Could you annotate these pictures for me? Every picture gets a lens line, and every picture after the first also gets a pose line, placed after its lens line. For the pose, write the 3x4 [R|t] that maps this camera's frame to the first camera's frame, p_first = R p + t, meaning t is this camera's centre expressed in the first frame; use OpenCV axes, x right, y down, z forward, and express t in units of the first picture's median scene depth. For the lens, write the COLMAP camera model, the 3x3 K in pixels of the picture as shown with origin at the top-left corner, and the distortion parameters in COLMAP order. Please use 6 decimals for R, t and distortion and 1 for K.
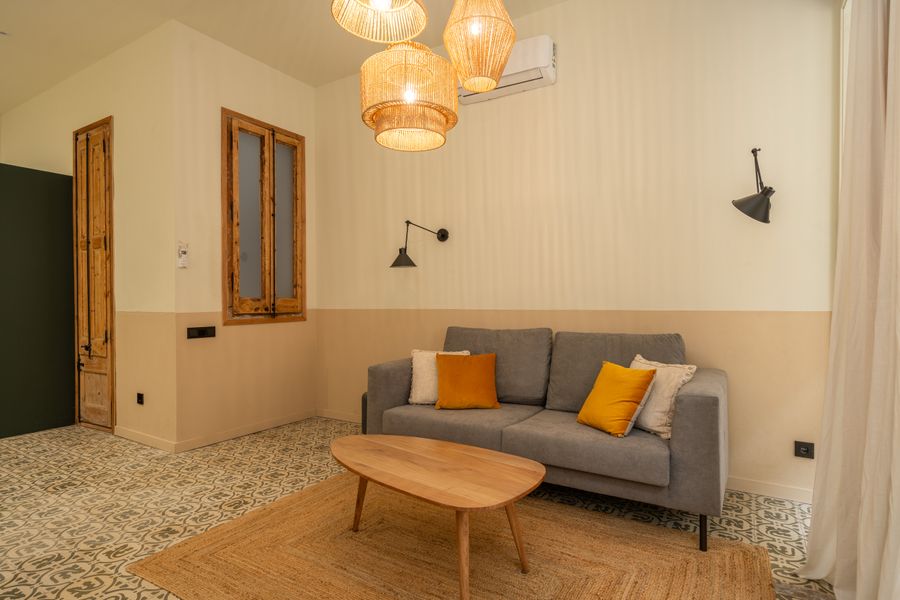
lens RADIAL K [[462.5, 0, 452.0], [0, 462.5, 301.5], [0, 0, 1]] dist [0.003596, 0.000385]
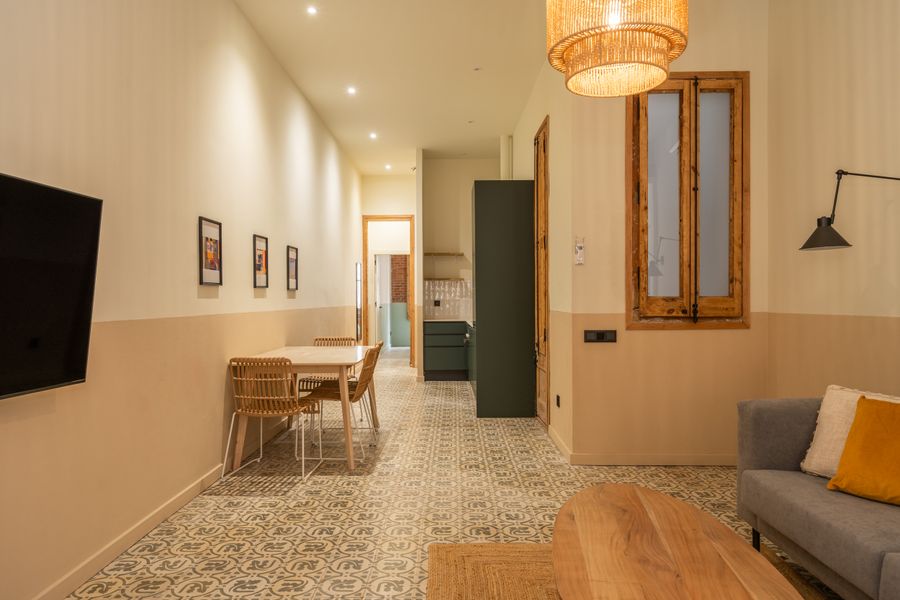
lens RADIAL K [[601.4, 0, 457.2], [0, 601.4, 299.5], [0, 0, 1]] dist [0.000542, -0.000744]
pose [[0.534207, 0.005637, -0.845335, 0.256894], [-0.002461, 0.999984, 0.005113, -0.007839], [0.845350, -0.000651, 0.534212, 0.138177]]
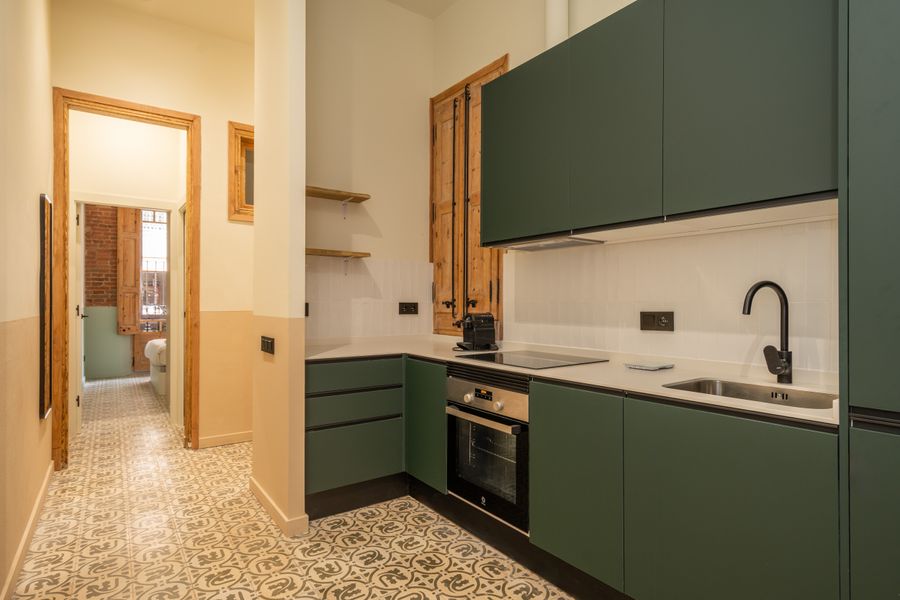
lens RADIAL K [[480.0, 0, 453.3], [0, 480.0, 301.8], [0, 0, 1]] dist [-0.002743, 0.003365]
pose [[0.920737, 0.009483, -0.390068, -1.216730], [-0.013531, 0.999879, -0.007632, 0.010280], [0.389948, 0.012305, 0.920755, 0.698073]]
